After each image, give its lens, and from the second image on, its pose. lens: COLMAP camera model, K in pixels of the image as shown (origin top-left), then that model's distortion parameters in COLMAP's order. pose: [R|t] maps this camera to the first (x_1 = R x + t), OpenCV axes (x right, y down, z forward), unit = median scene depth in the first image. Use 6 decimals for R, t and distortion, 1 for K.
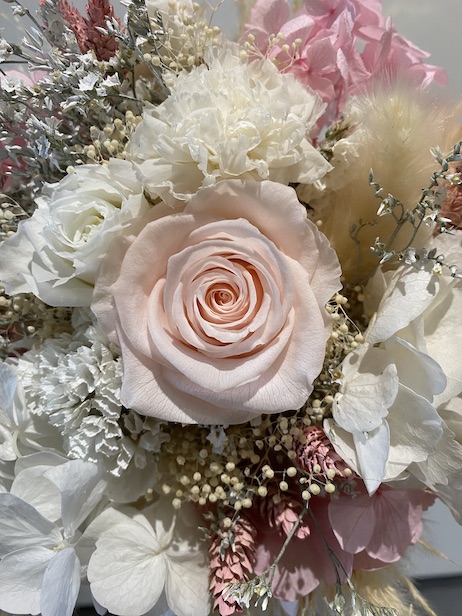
lens RADIAL K [[449.2, 0, 232.1], [0, 449.2, 293.6], [0, 0, 1]] dist [-0.022918, 0.000131]
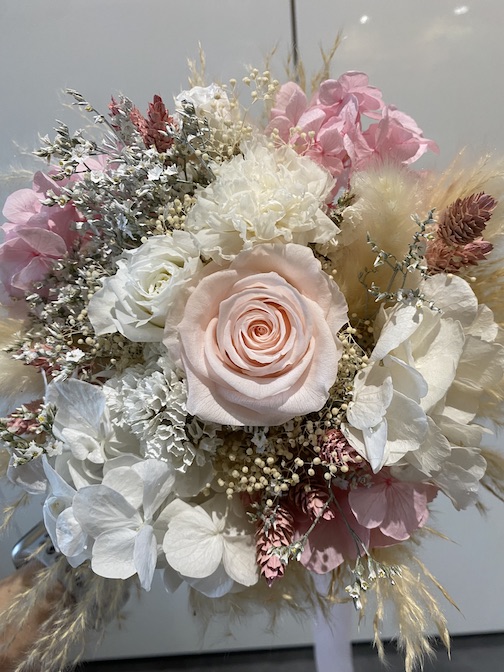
lens RADIAL K [[520.4, 0, 252.0], [0, 520.4, 336.0], [0, 0, 1]] dist [0.002726, 0.000756]
pose [[0.999112, -0.031442, -0.028038, -0.003254], [0.031000, 0.999390, -0.016074, 0.046442], [0.028527, 0.015191, 0.999478, -0.538541]]
